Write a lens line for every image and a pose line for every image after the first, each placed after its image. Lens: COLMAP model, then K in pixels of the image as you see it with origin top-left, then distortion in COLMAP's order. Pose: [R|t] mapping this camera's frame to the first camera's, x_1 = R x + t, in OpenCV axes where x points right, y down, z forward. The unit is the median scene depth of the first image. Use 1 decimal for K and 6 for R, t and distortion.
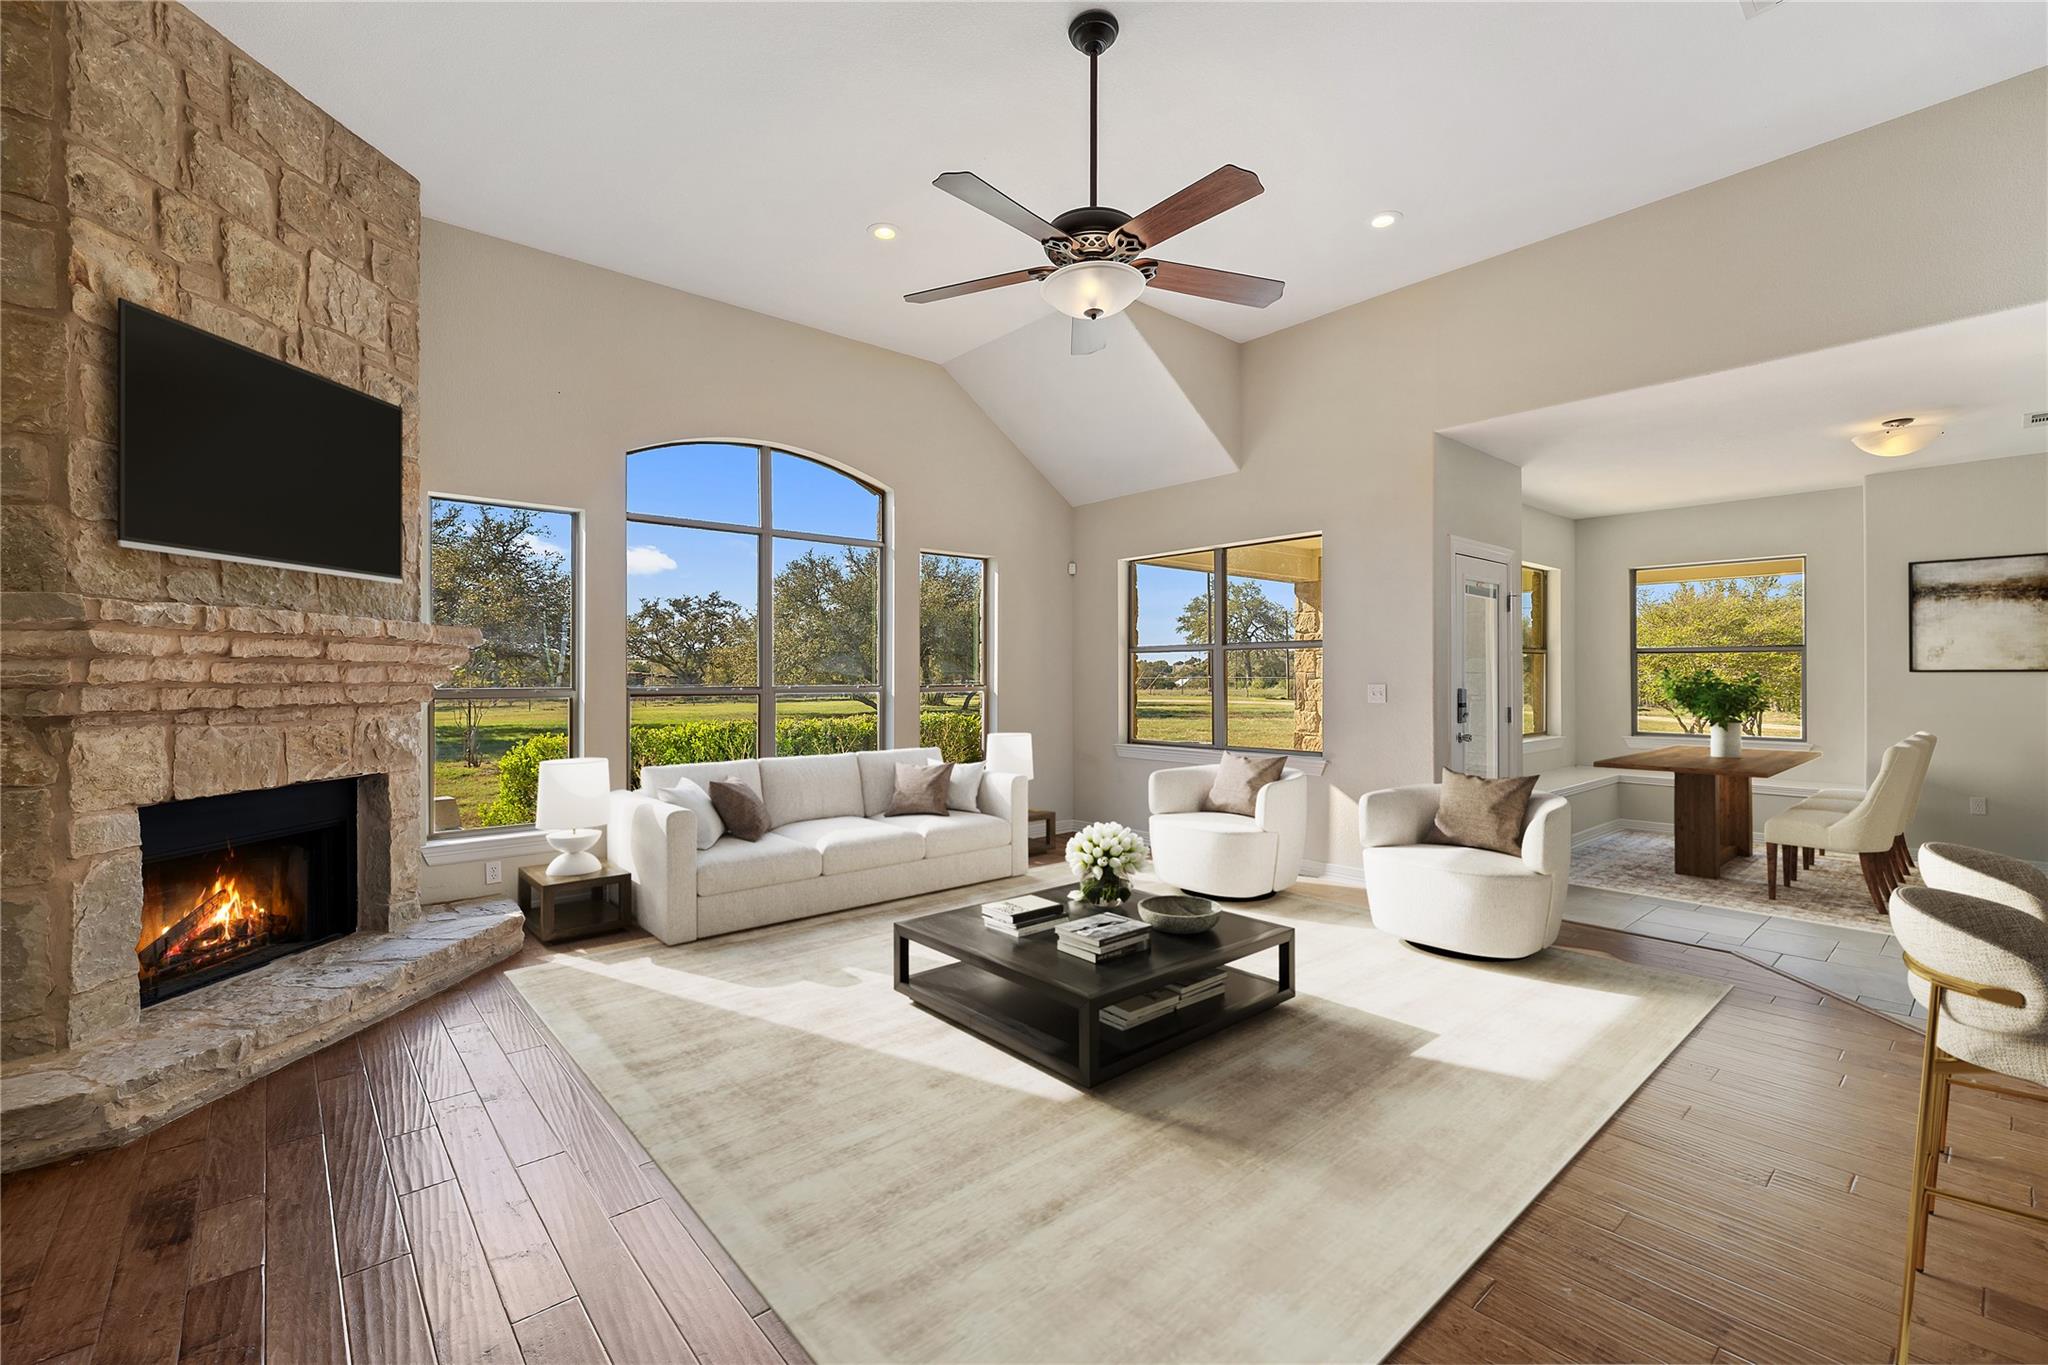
lens RADIAL K [[856.5, 0, 1024.0], [0, 856.5, 682.5], [0, 0, 1]] dist [-0.009692, 0.006479]
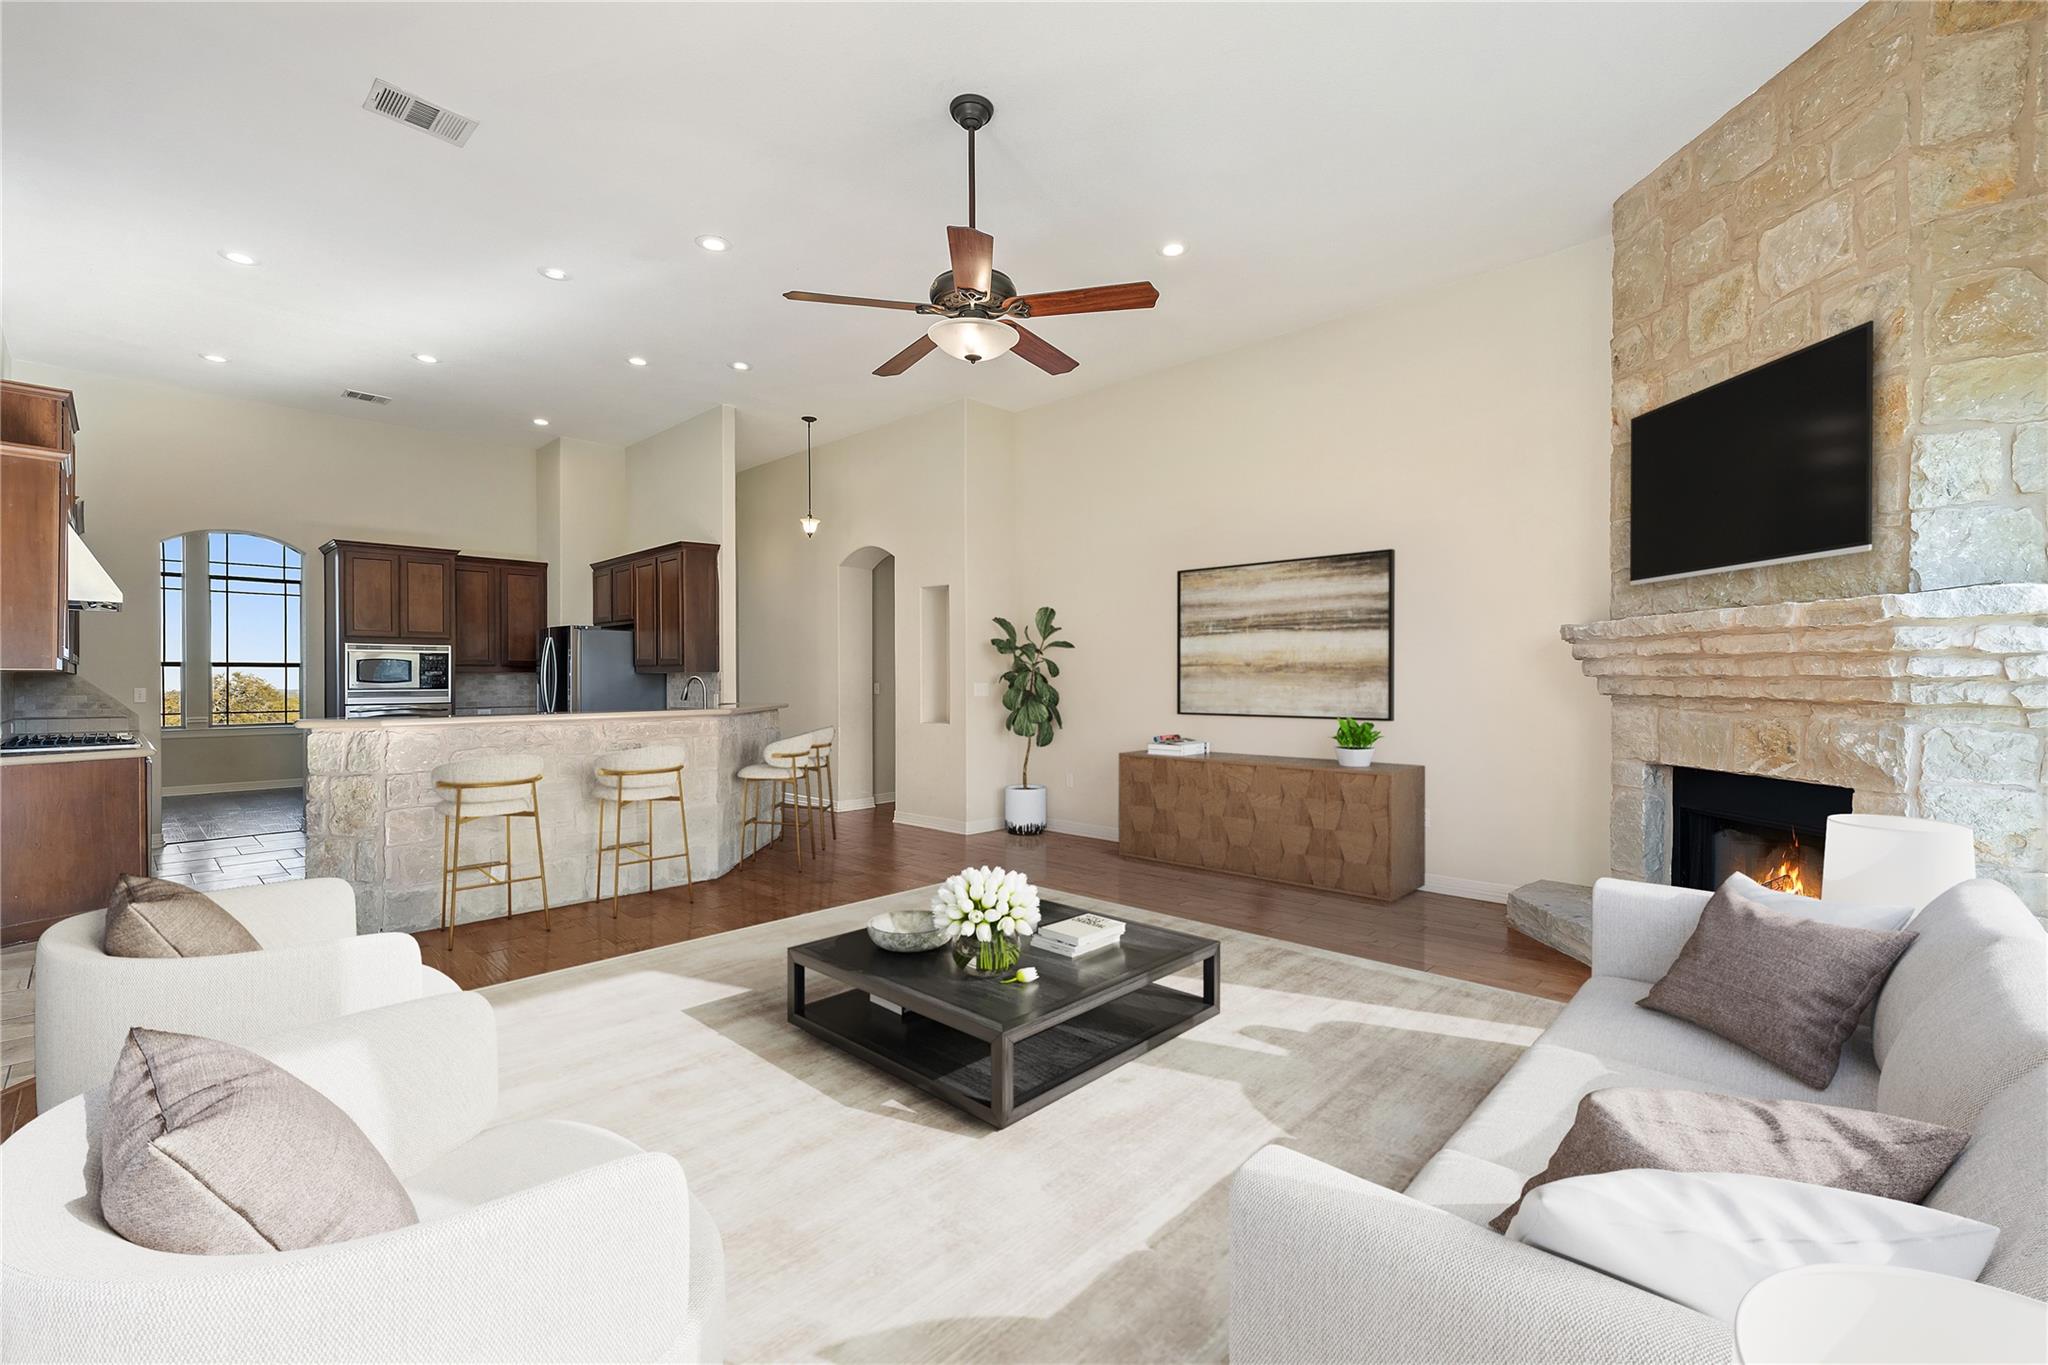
lens RADIAL K [[856.5, 0, 1024.0], [0, 856.5, 682.5], [0, 0, 1]] dist [-0.009692, 0.006479]
pose [[-0.996359, 0.006892, -0.084978, 0.075120], [0.005747, 0.999889, 0.013713, -0.010985], [0.085064, 0.013174, -0.996288, 1.815032]]
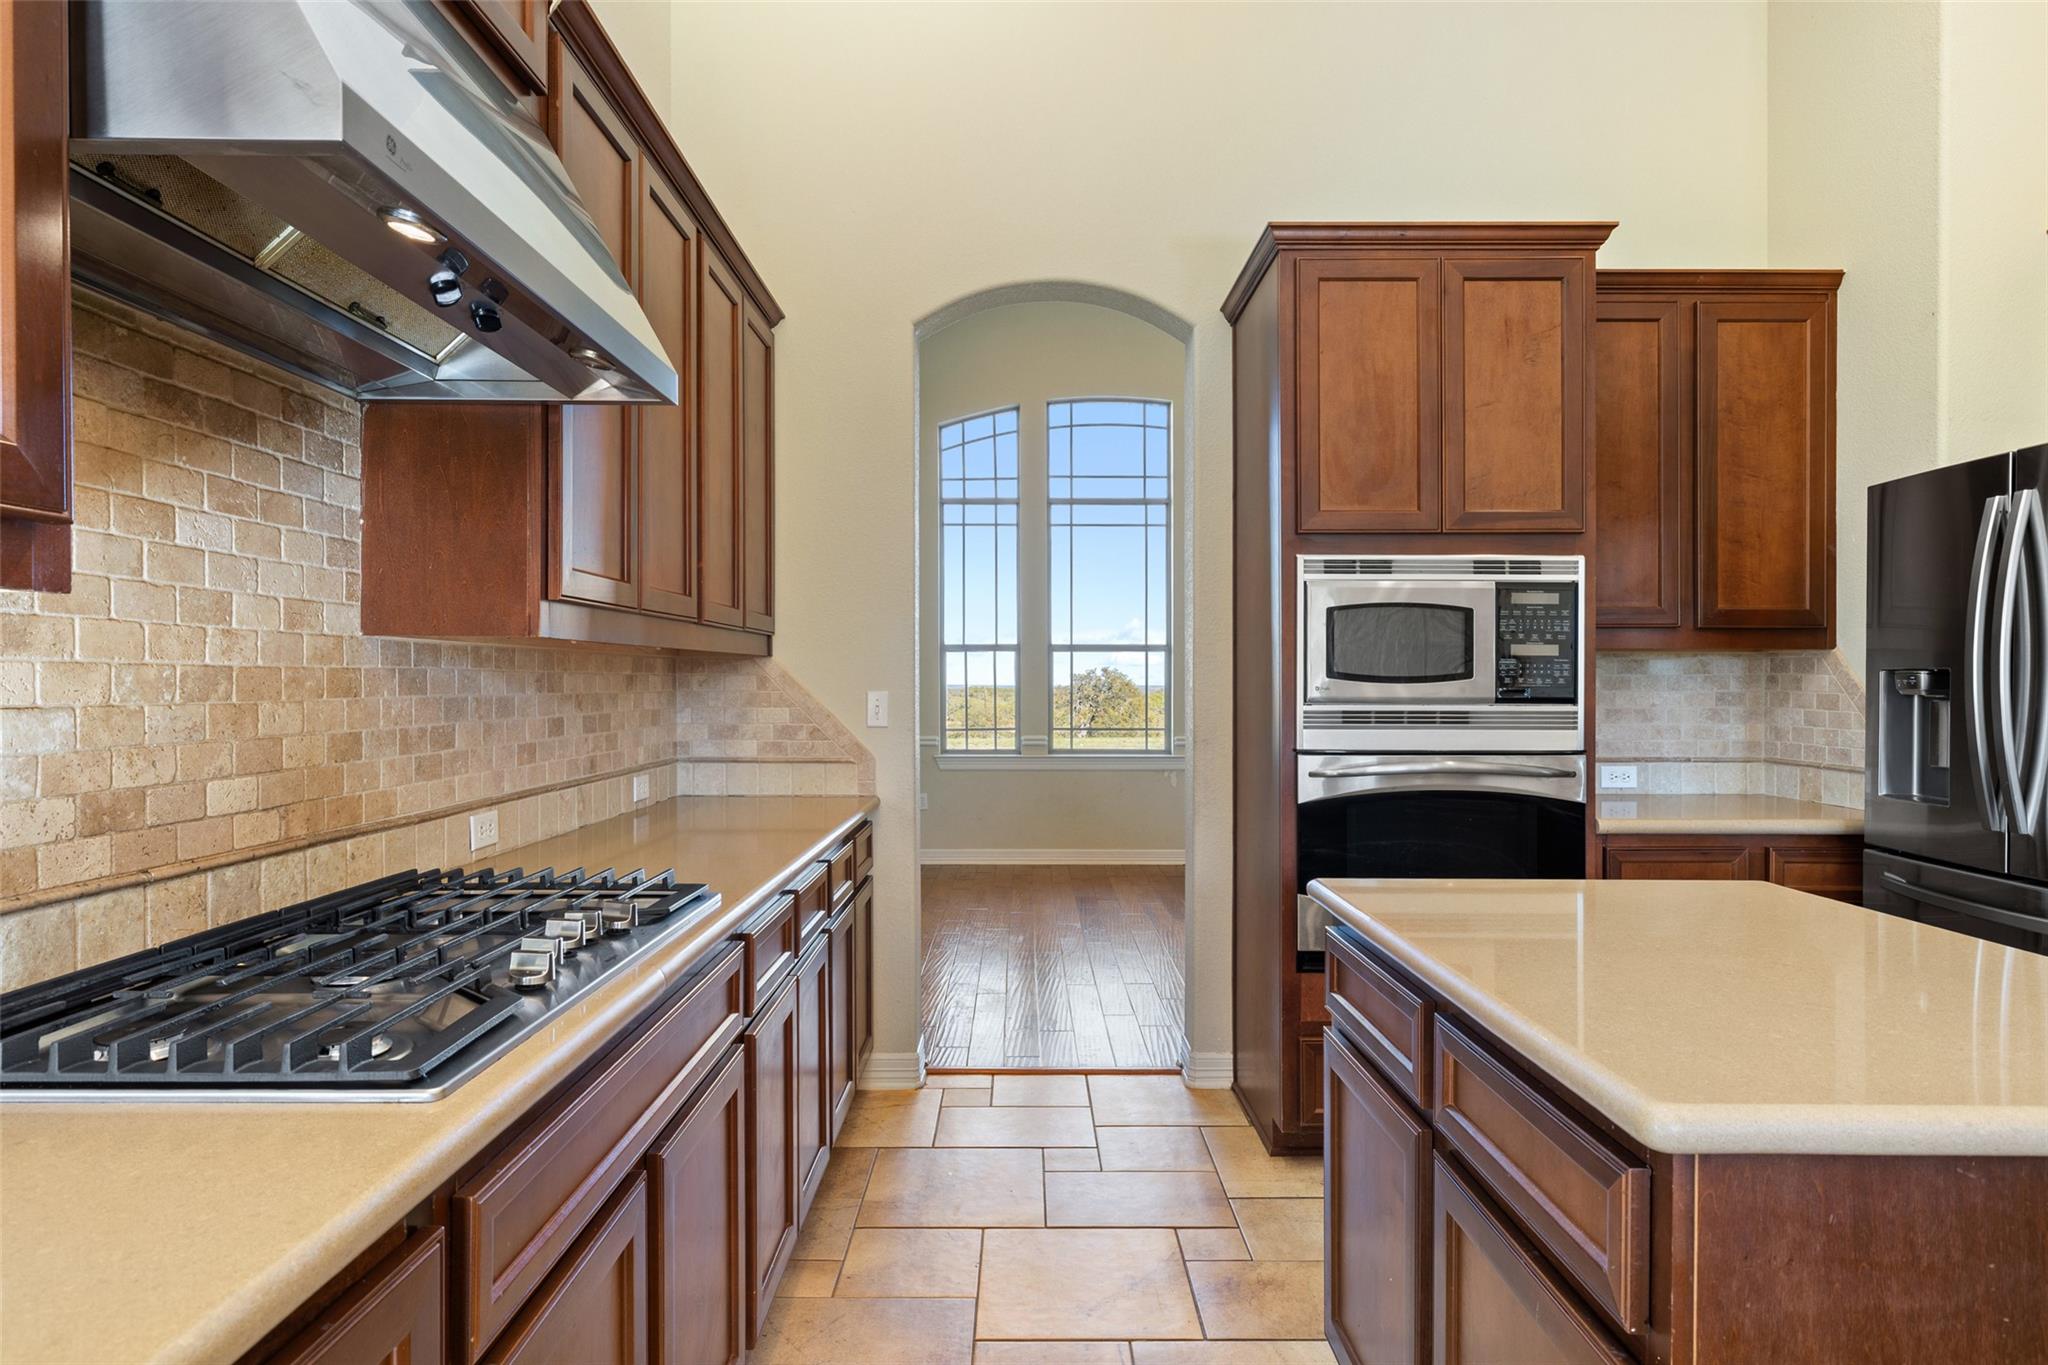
lens RADIAL K [[1192.4, 0, 1024.0], [0, 1192.4, 682.5], [0, 0, 1]] dist [-0.002080, -0.000254]
pose [[-0.746955, -0.000450, 0.664875, 1.056311], [0.007676, 0.999927, 0.009300, -0.000491], [-0.664831, 0.012050, -0.746897, 0.475419]]
